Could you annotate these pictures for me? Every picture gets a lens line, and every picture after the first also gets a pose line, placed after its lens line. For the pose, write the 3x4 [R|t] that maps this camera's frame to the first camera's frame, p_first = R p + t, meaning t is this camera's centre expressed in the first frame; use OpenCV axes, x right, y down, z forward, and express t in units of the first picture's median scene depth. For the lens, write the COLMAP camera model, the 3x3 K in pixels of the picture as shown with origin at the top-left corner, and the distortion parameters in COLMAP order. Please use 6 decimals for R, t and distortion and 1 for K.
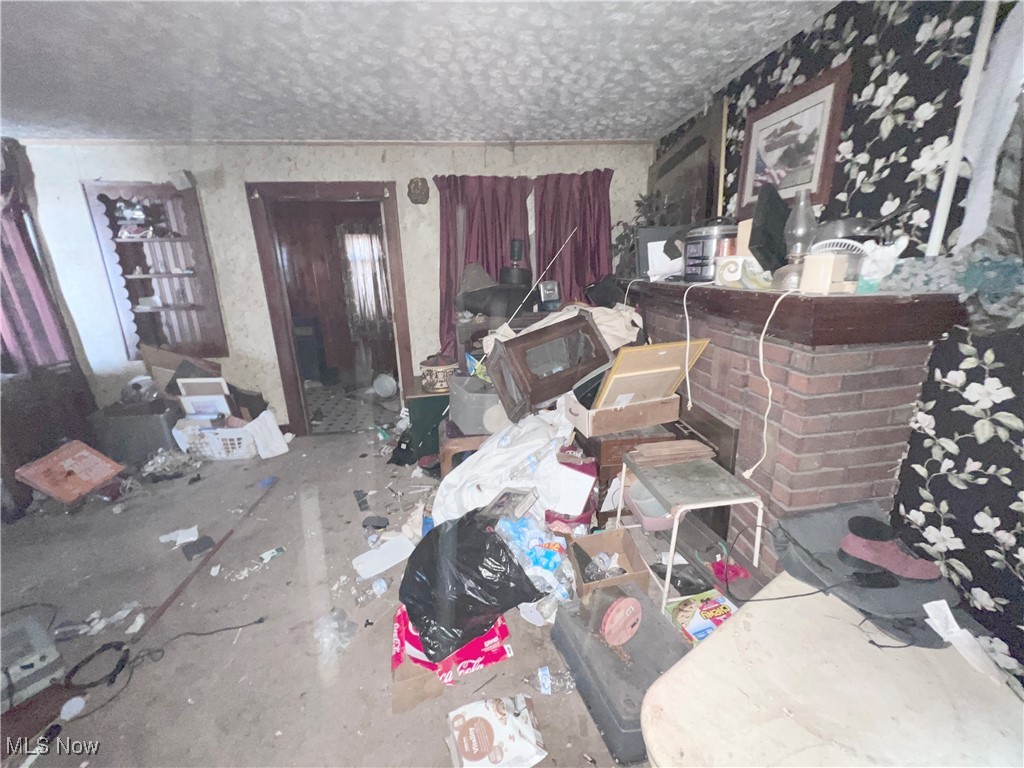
lens RADIAL K [[410.0, 0, 508.9], [0, 410.0, 381.0], [0, 0, 1]] dist [-0.000598, 0.000256]
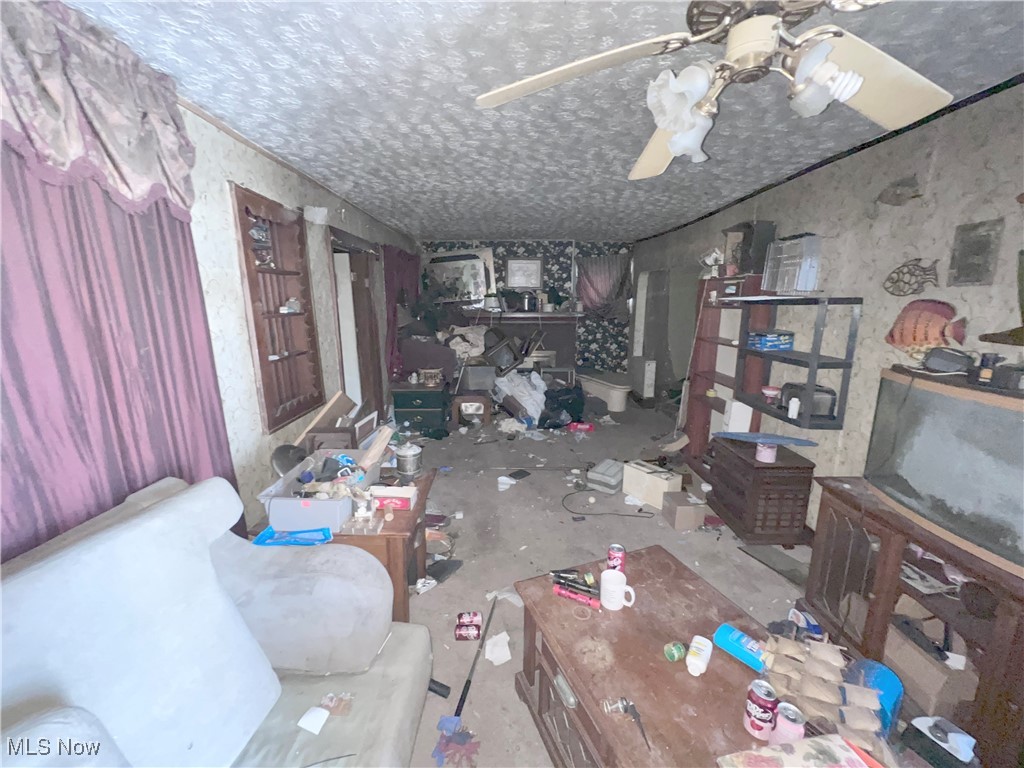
lens RADIAL K [[413.0, 0, 512.1], [0, 413.0, 371.0], [0, 0, 1]] dist [-0.002171, 0.000409]
pose [[0.094845, -0.147117, 0.984561, -1.721435], [0.266849, 0.956582, 0.117229, -0.134811], [-0.959060, 0.251611, 0.129985, 0.535886]]
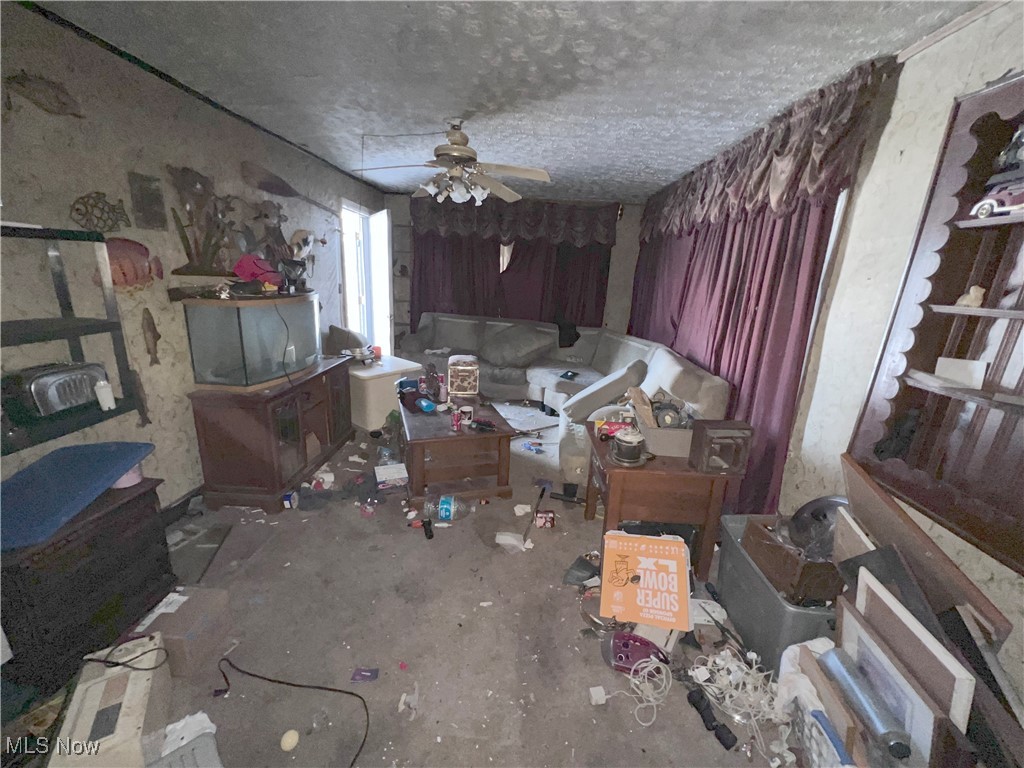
lens RADIAL K [[407.8, 0, 511.5], [0, 407.8, 380.0], [0, 0, 1]] dist [0.001261, 0.000285]
pose [[-0.167211, 0.262945, -0.950211, -0.445756], [-0.317499, 0.898076, 0.304390, -0.185756], [0.933400, 0.352588, -0.066684, 0.674061]]
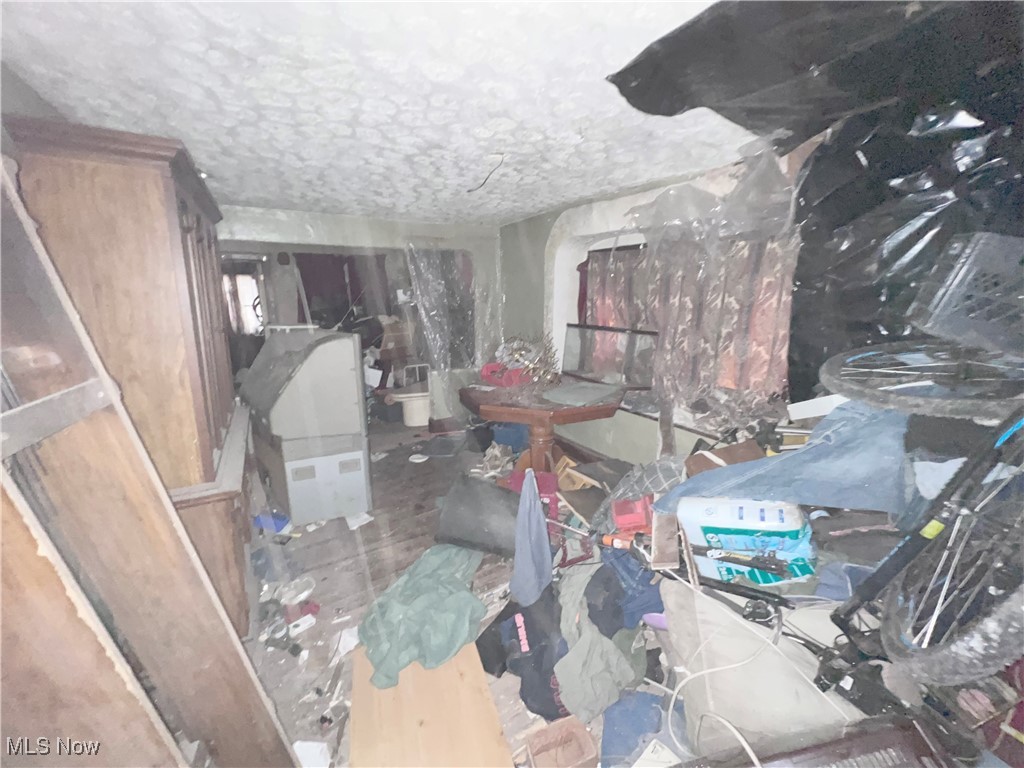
lens RADIAL K [[413.0, 0, 512.1], [0, 413.0, 371.0], [0, 0, 1]] dist [-0.002171, 0.000409]
pose [[0.896264, -0.059241, 0.439546, -0.155232], [0.103939, 0.991496, -0.078307, 0.360382], [-0.431169, 0.115869, 0.894800, -1.262074]]
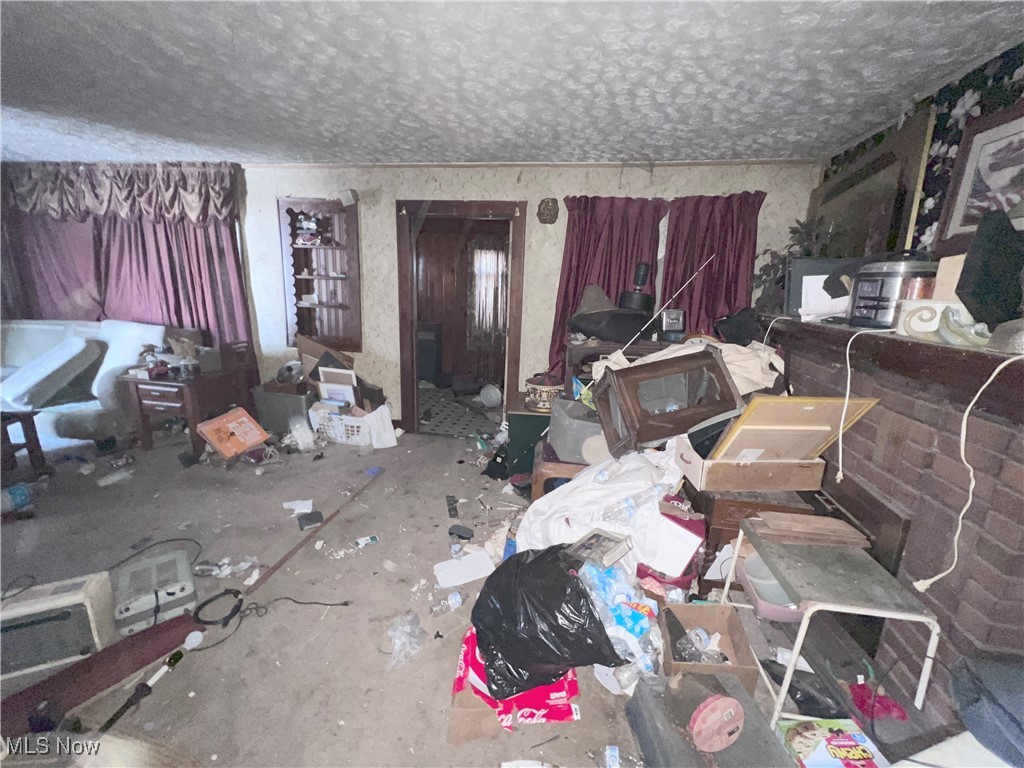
lens RADIAL K [[410.0, 0, 508.9], [0, 410.0, 381.0], [0, 0, 1]] dist [-0.000598, 0.000256]
pose [[0.958503, 0.127125, -0.255170, -0.002086], [-0.137956, 0.990124, -0.024931, -0.011106], [0.249481, 0.059099, 0.966575, 0.026017]]
